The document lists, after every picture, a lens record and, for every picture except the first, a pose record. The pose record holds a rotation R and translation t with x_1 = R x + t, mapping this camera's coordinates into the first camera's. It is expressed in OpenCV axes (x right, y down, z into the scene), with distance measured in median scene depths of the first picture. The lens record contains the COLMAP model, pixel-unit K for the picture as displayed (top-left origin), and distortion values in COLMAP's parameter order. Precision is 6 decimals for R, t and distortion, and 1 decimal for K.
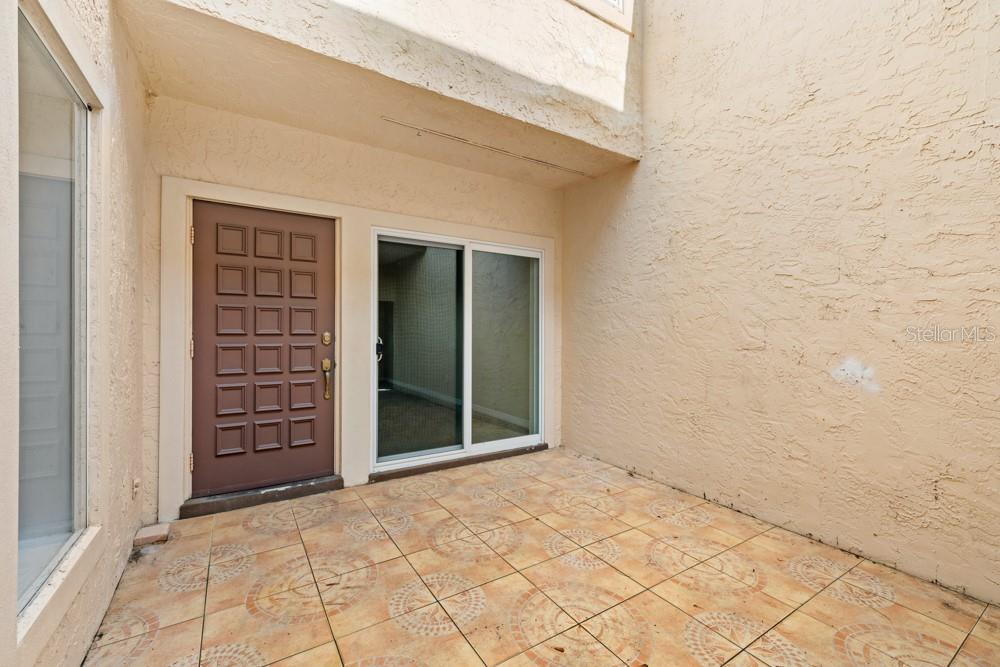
lens RADIAL K [[418.1, 0, 499.3], [0, 418.1, 332.4], [0, 0, 1]] dist [0.001159, -0.000092]
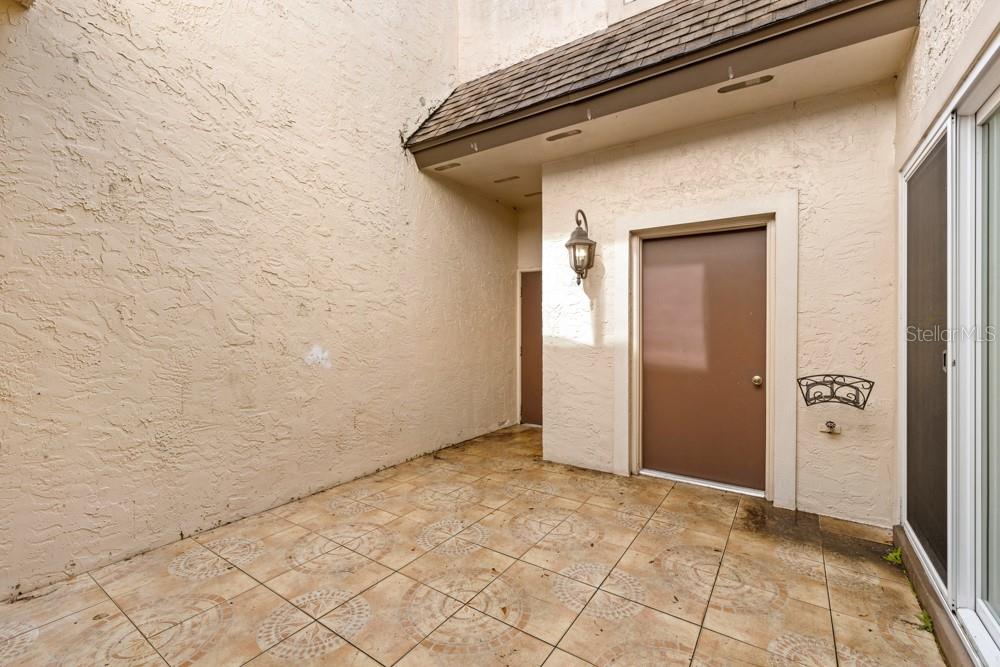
lens RADIAL K [[428.6, 0, 494.6], [0, 428.6, 327.0], [0, 0, 1]] dist [-0.003669, 0.000332]
pose [[-0.385051, -0.010496, 0.922836, -0.535962], [0.001616, 0.999926, 0.012047, -0.010462], [-0.922894, 0.006130, -0.385005, 0.870082]]
